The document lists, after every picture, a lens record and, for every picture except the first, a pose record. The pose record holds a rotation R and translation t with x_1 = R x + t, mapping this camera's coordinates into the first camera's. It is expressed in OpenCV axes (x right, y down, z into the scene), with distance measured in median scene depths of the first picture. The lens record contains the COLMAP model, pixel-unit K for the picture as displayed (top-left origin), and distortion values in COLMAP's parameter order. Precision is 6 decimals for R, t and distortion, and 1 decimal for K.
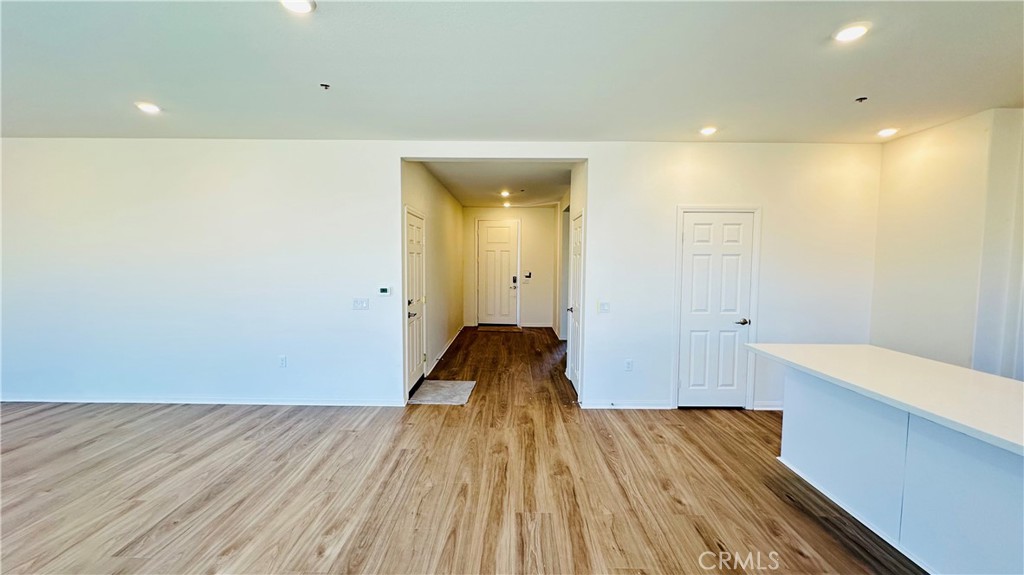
lens RADIAL K [[409.5, 0, 510.4], [0, 409.5, 287.6], [0, 0, 1]] dist [-0.001870, 0.000097]
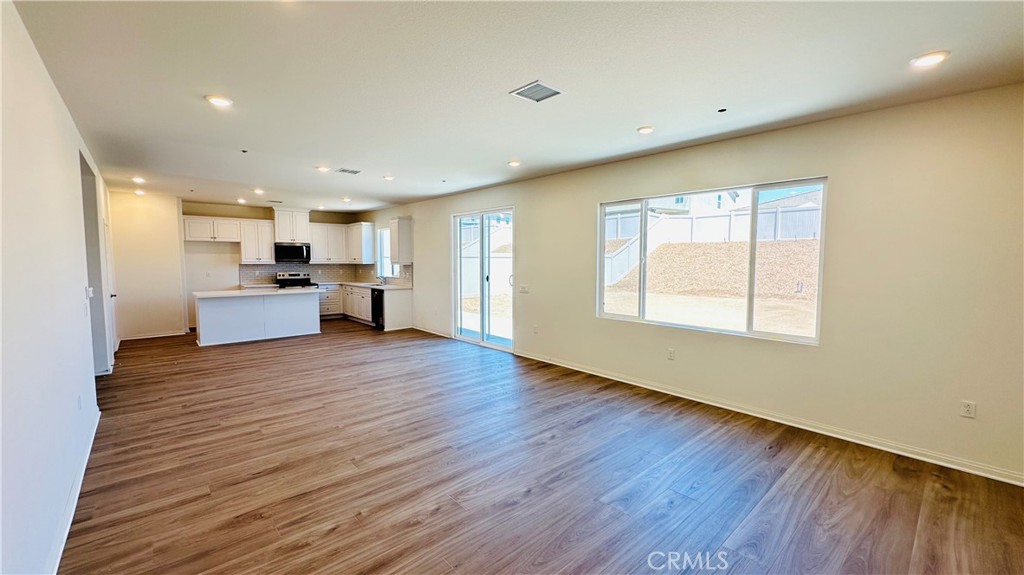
lens RADIAL K [[409.5, 0, 510.4], [0, 409.5, 287.6], [0, 0, 1]] dist [-0.001870, 0.000097]
pose [[-0.670609, -0.065124, 0.738947, -1.632403], [0.037754, 0.991852, 0.121675, -0.080326], [-0.740850, 0.109494, -0.662686, 0.924976]]
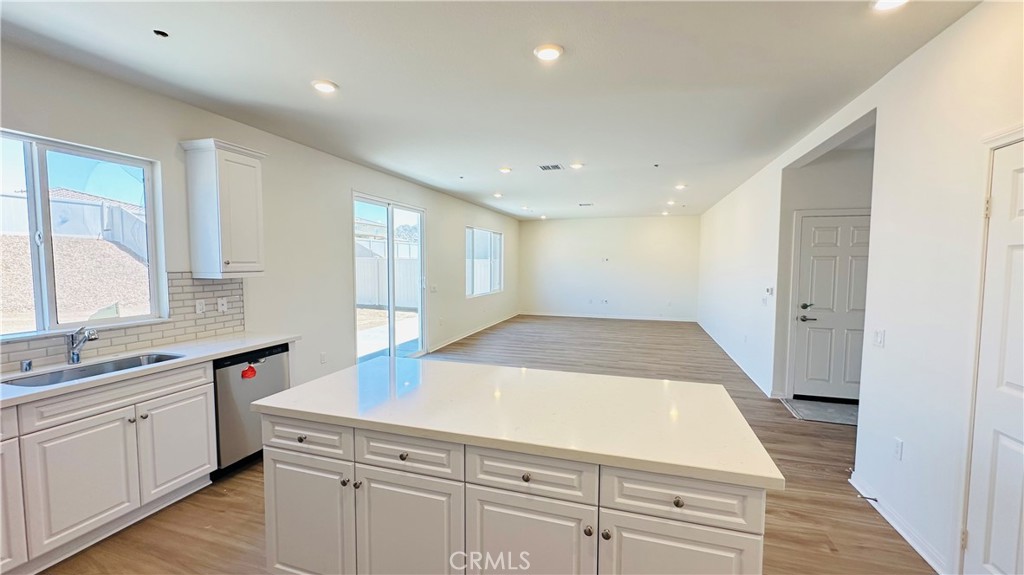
lens RADIAL K [[409.5, 0, 510.4], [0, 409.5, 287.6], [0, 0, 1]] dist [-0.001870, 0.000097]
pose [[-0.296131, 0.050673, -0.953802, 1.003011], [-0.068560, 0.994888, 0.074142, -0.036679], [0.952684, 0.087348, -0.291143, 0.658354]]
